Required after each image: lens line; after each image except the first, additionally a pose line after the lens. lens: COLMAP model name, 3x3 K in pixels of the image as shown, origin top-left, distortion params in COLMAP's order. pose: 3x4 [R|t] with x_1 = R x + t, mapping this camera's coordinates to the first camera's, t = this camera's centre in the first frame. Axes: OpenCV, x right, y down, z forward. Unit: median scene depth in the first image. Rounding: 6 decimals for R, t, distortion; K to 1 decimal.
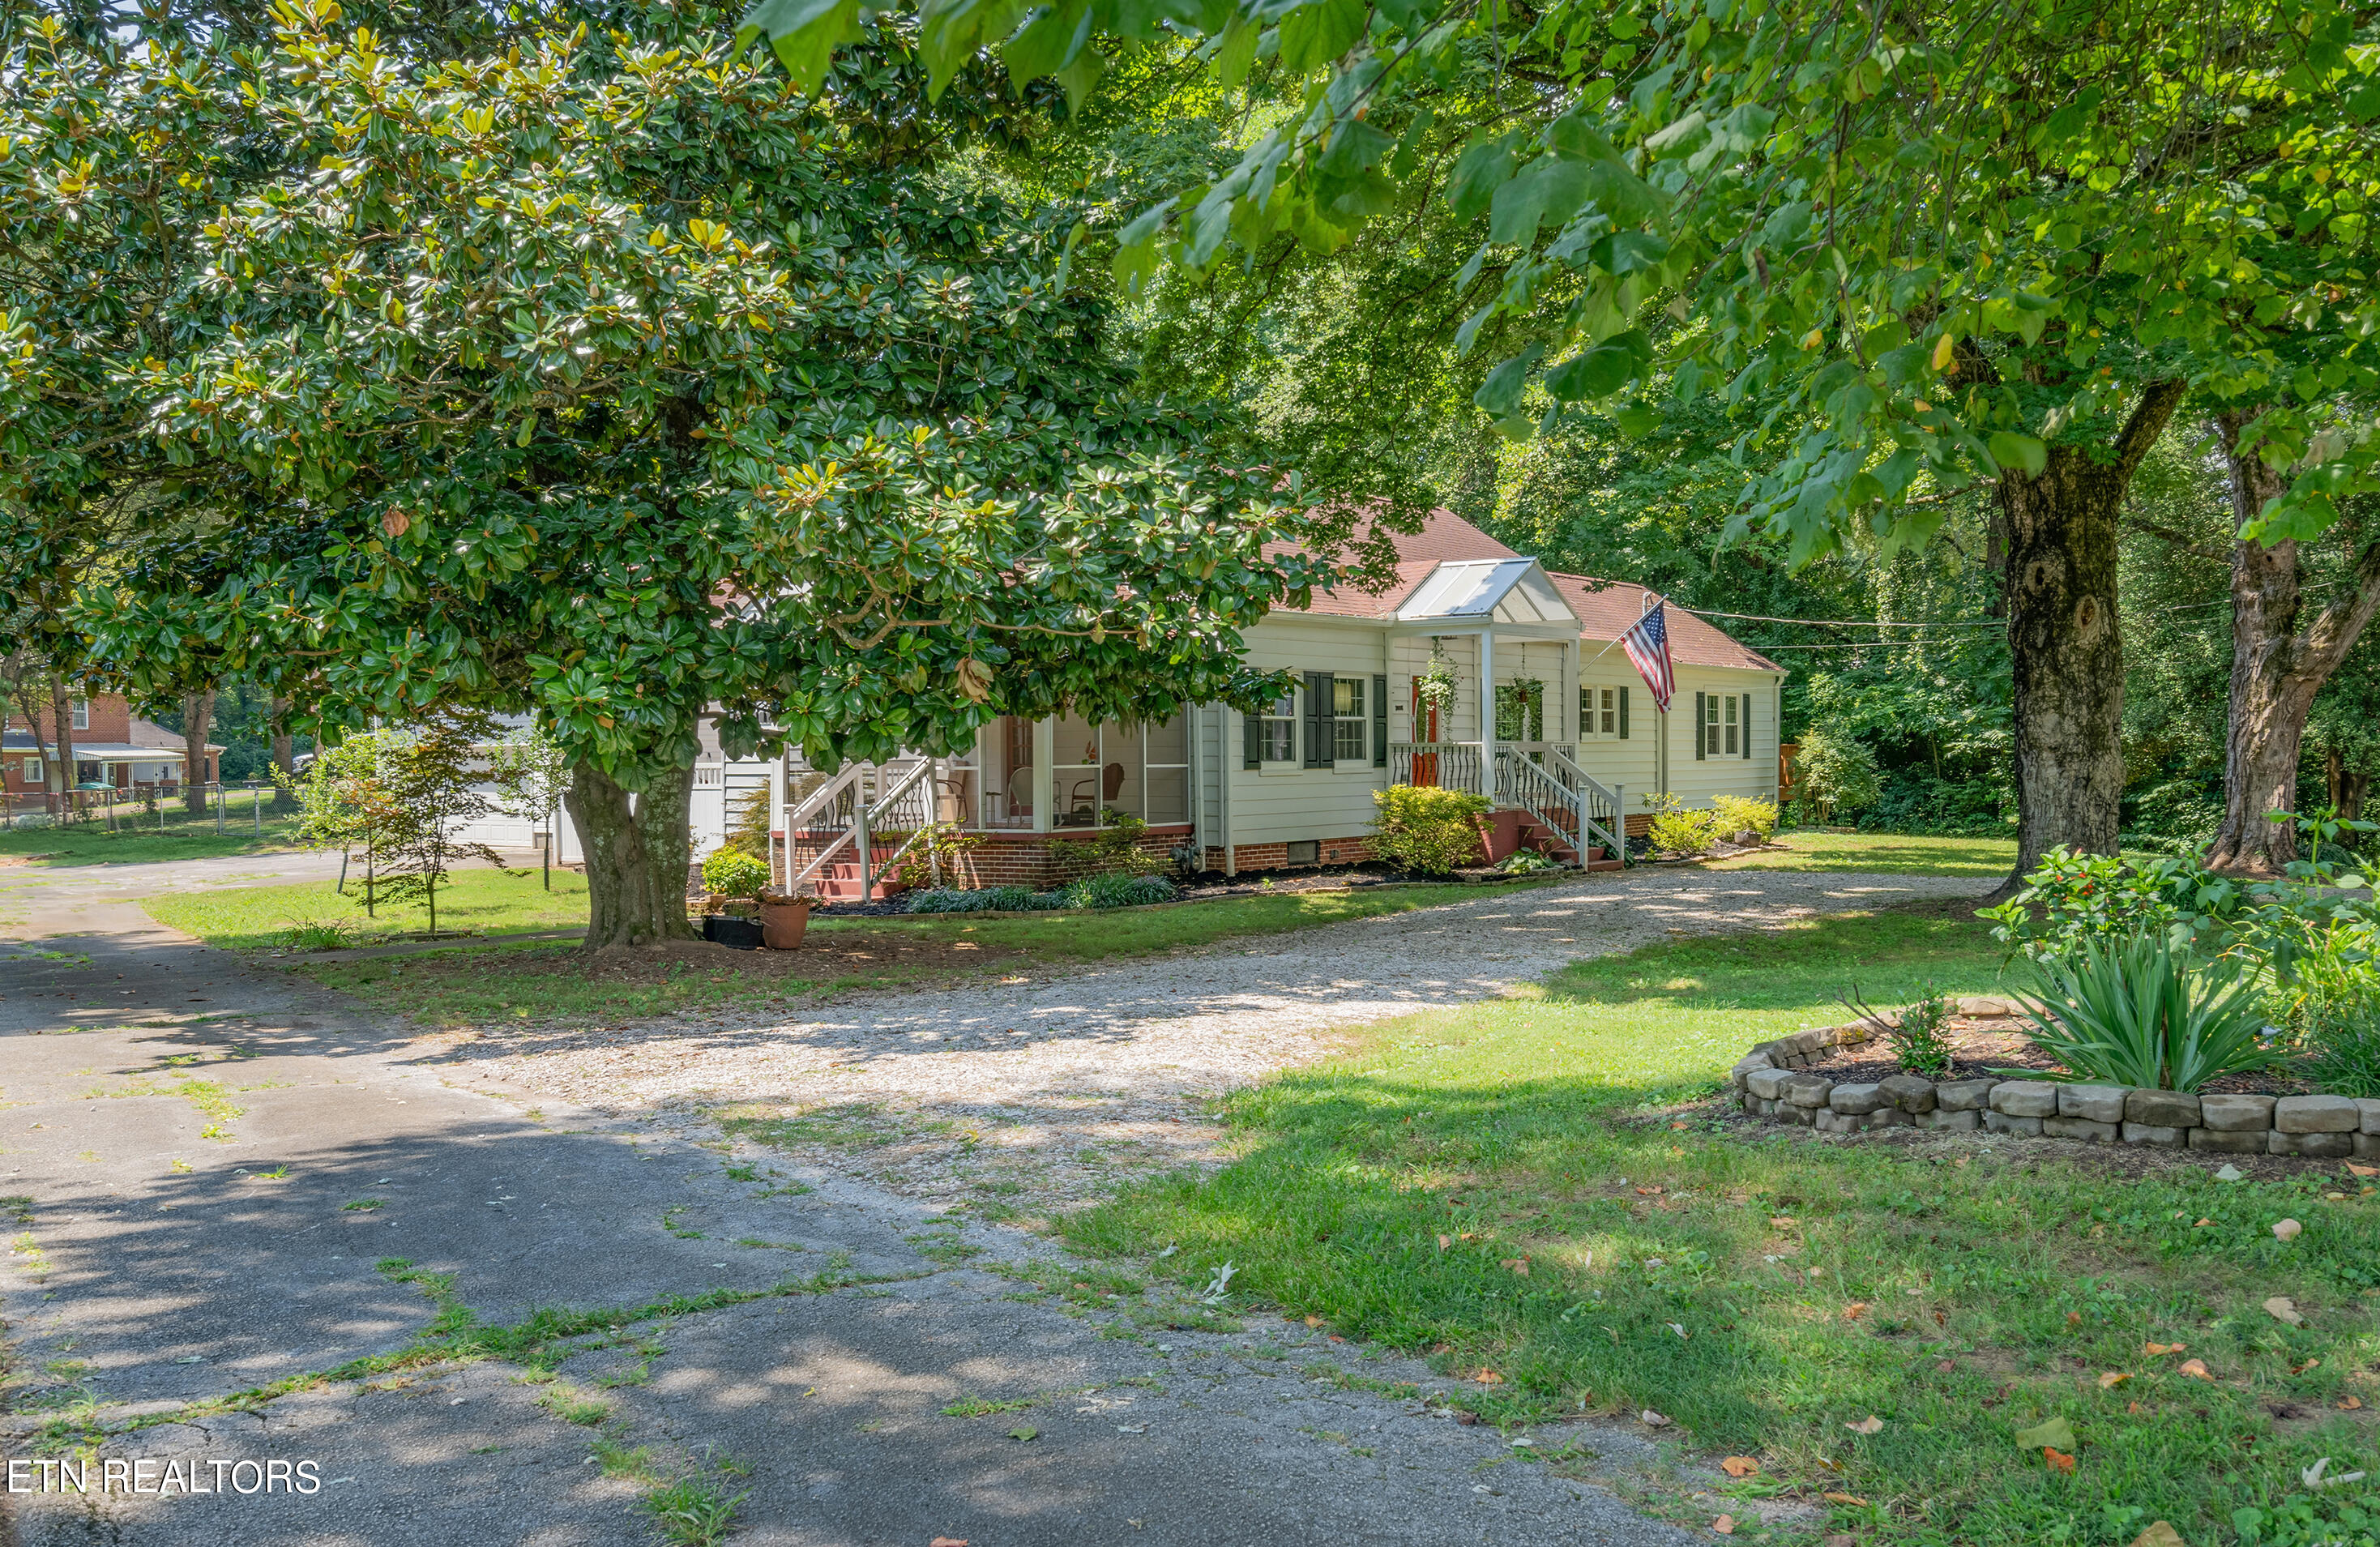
lens RADIAL K [[1989.8, 0, 1179.7], [0, 1989.8, 771.4], [0, 0, 1]] dist [0.045206, -0.000508]
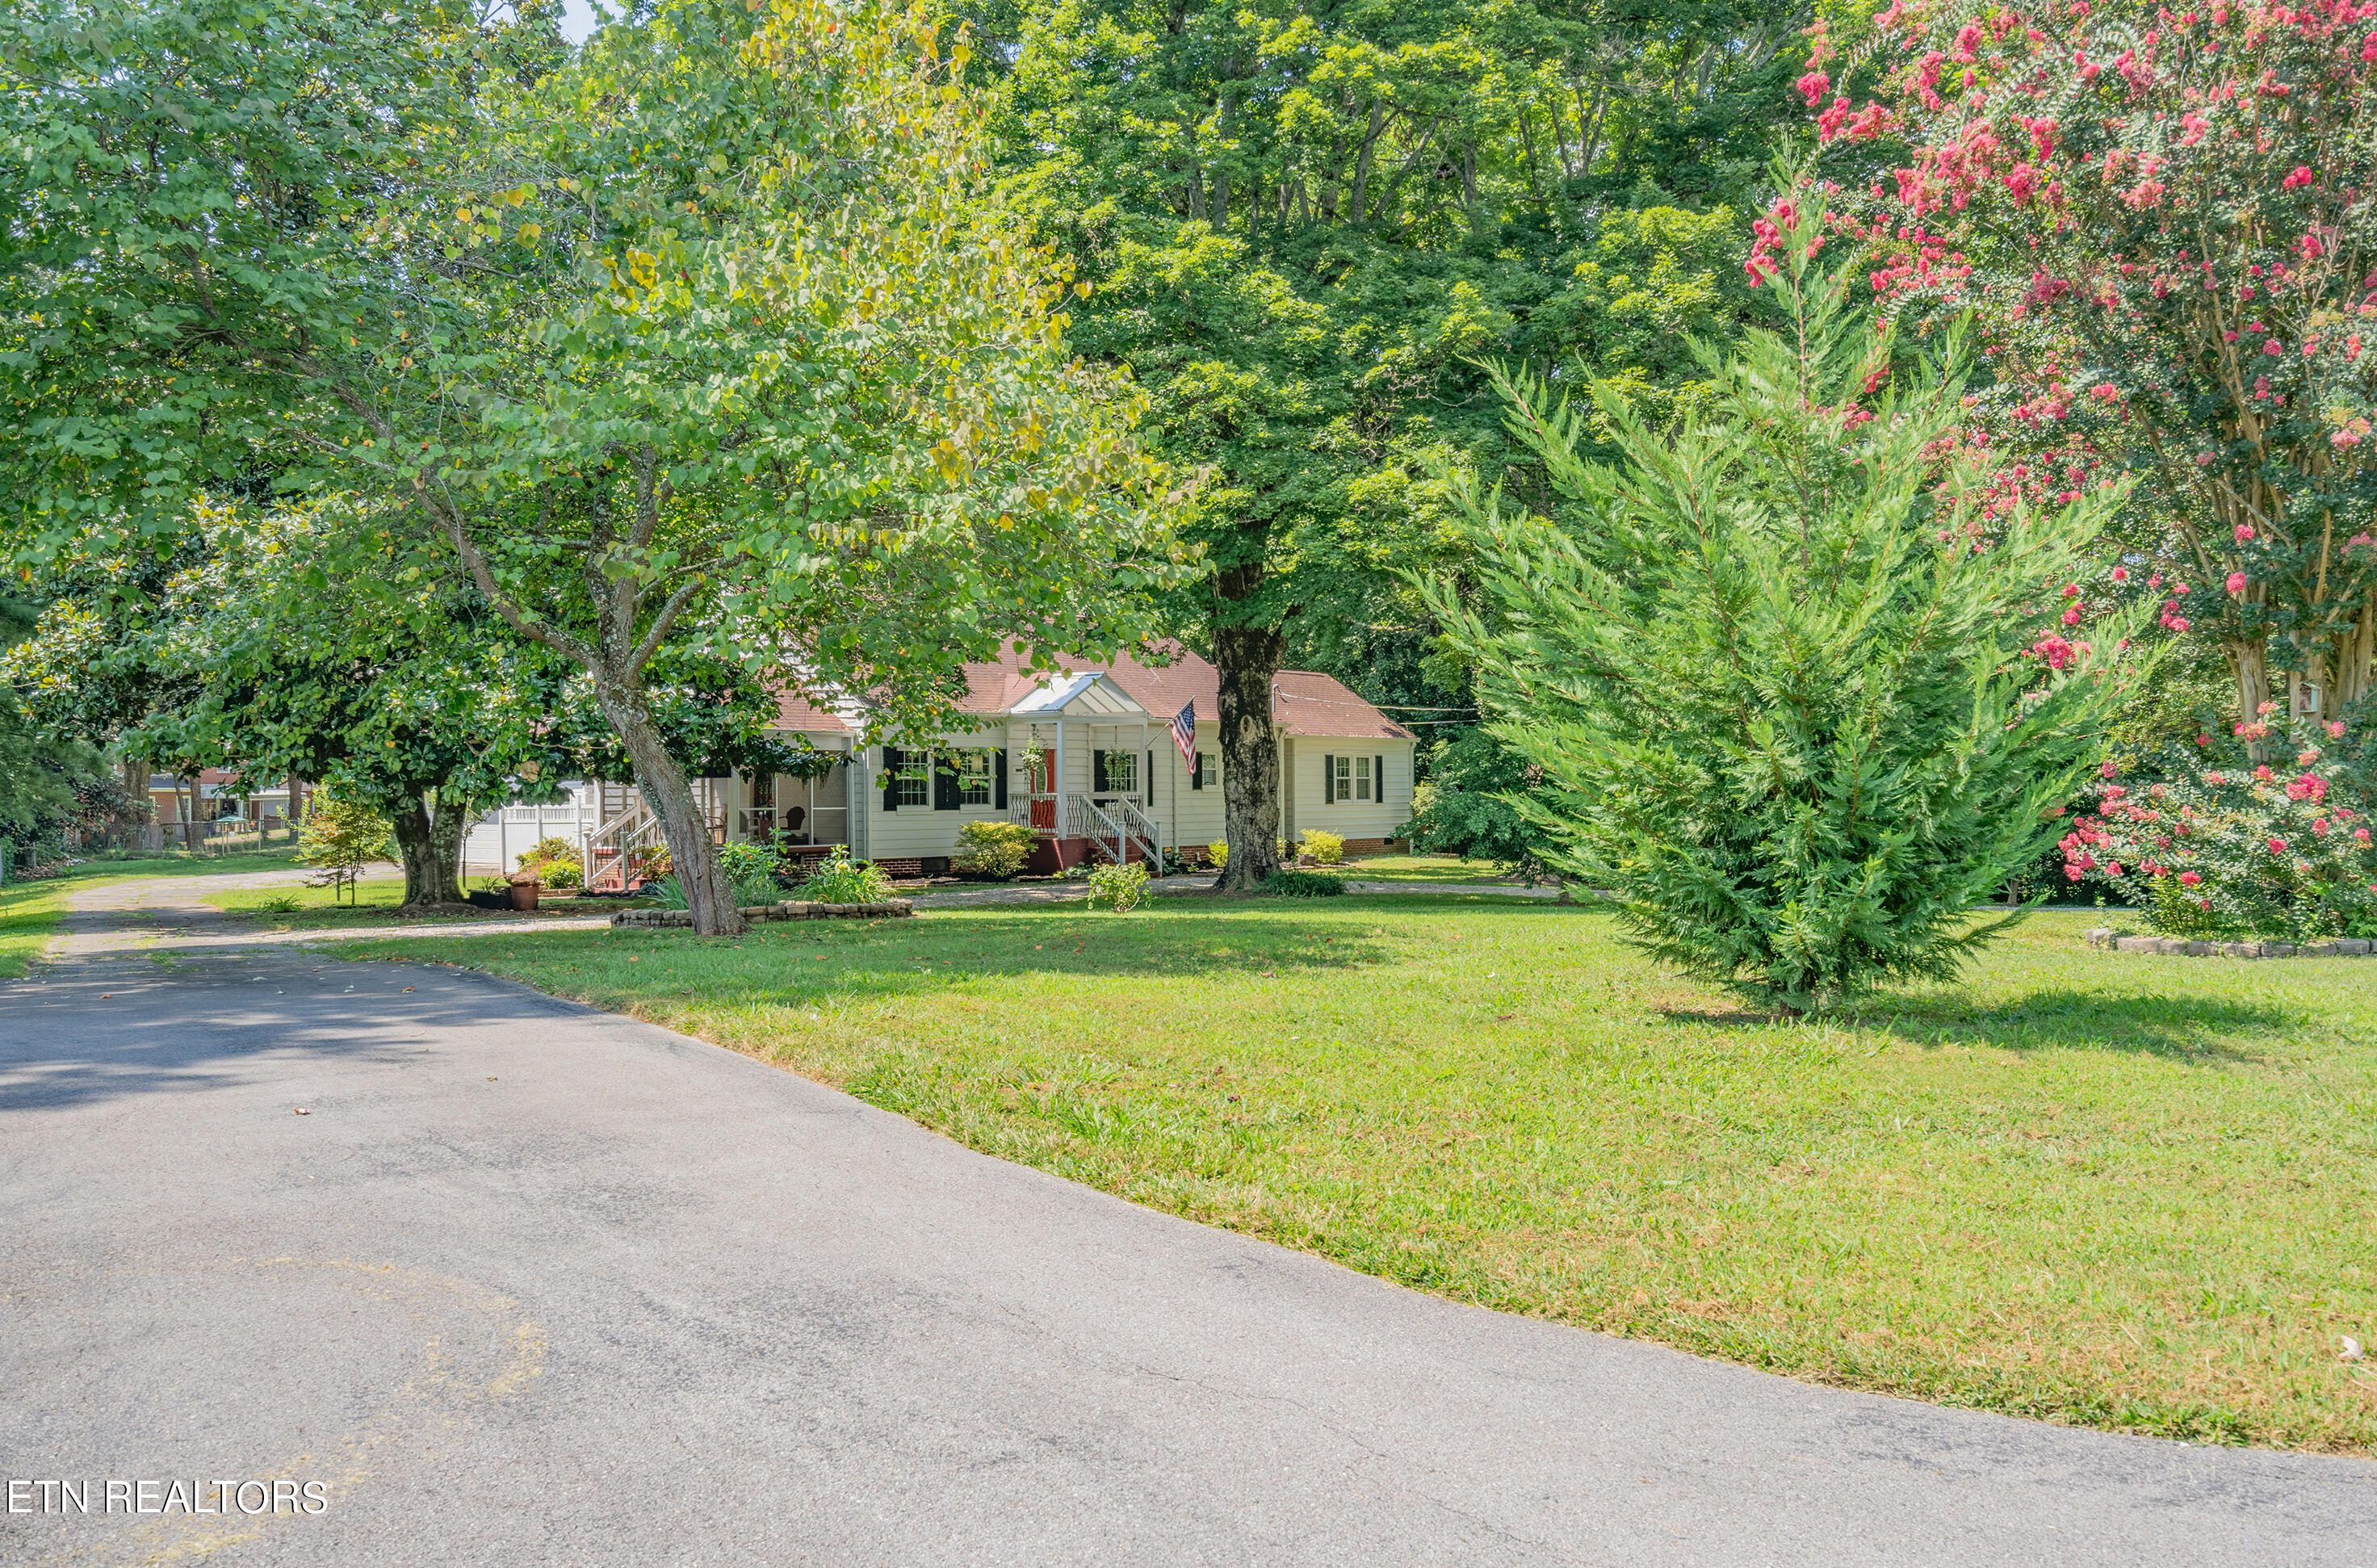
lens RADIAL K [[1887.7, 0, 1192.5], [0, 1887.7, 786.5], [0, 0, 1]] dist [-0.003906, -0.000335]
pose [[0.999025, 0.001571, -0.044115, 0.265314], [-0.002090, 0.999929, -0.011722, -0.002514], [0.044093, 0.011803, 0.998958, -0.375491]]
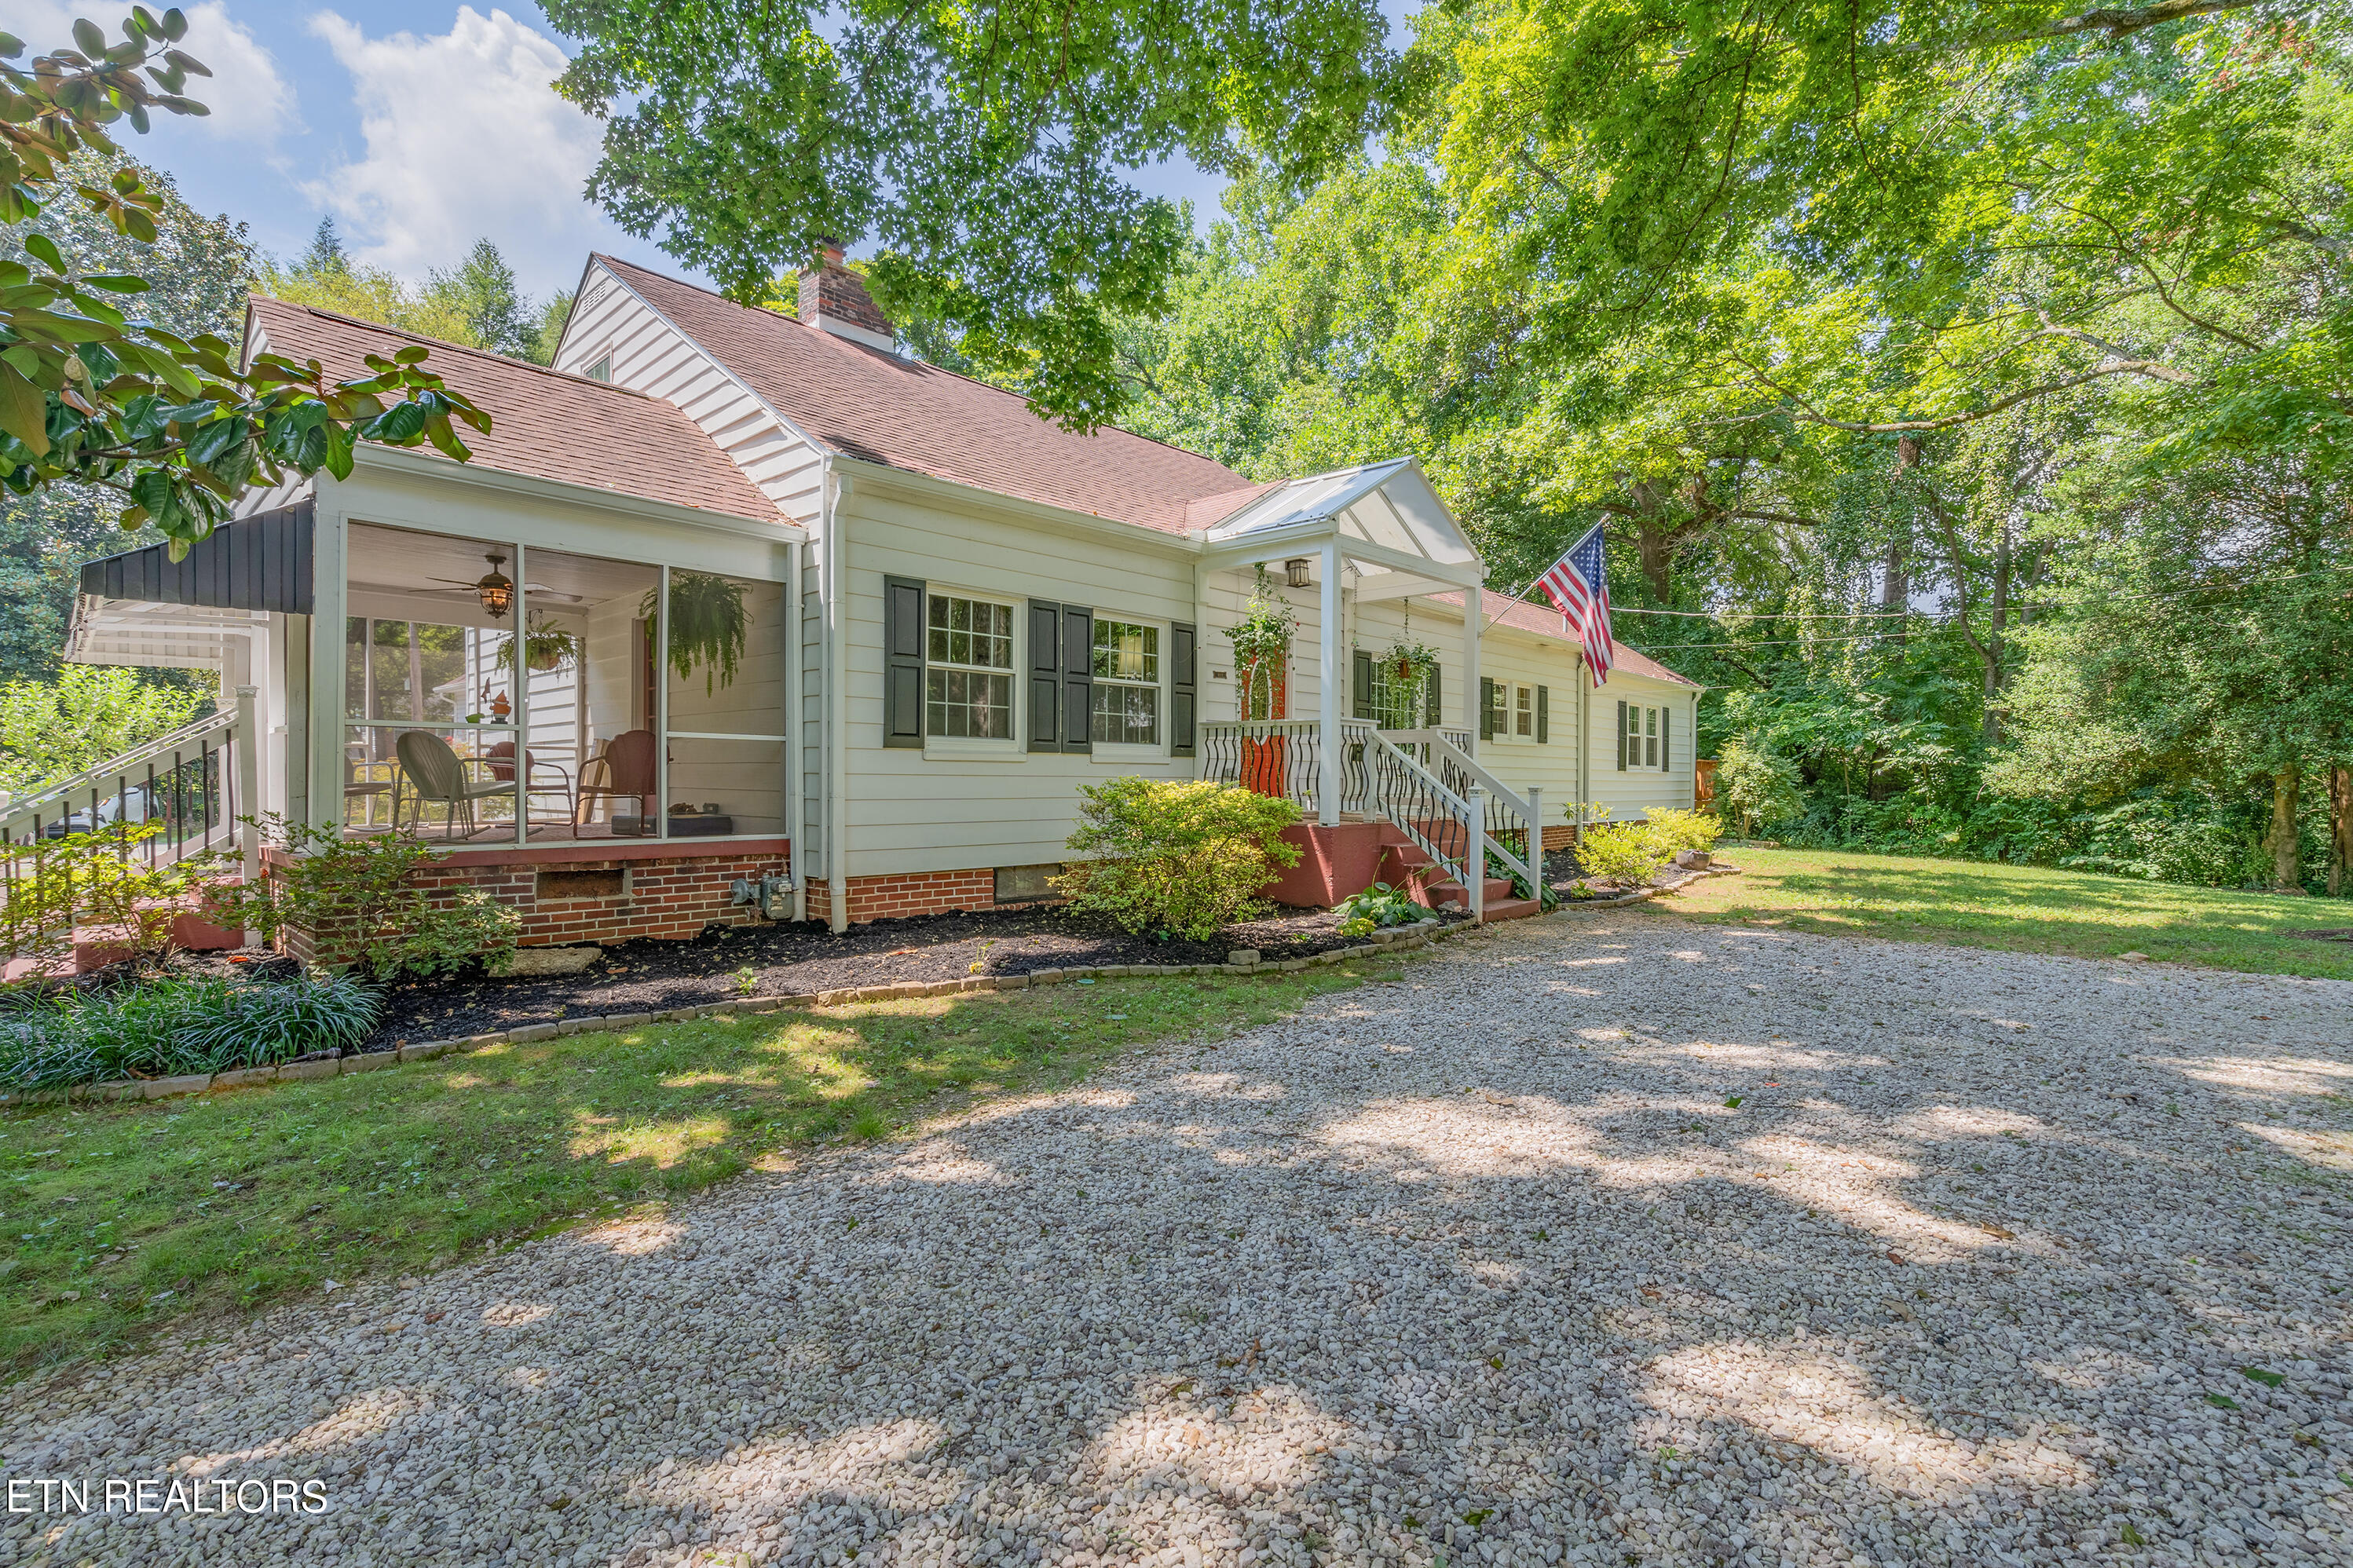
lens RADIAL K [[1092.2, 0, 1188.0], [0, 1092.2, 779.7], [0, 0, 1]] dist [0.001774, 0.000261]
pose [[0.995509, 0.016280, -0.093252, 0.117844], [-0.017056, 0.999826, -0.007536, 0.007506], [0.093113, 0.009092, 0.995614, 0.529580]]
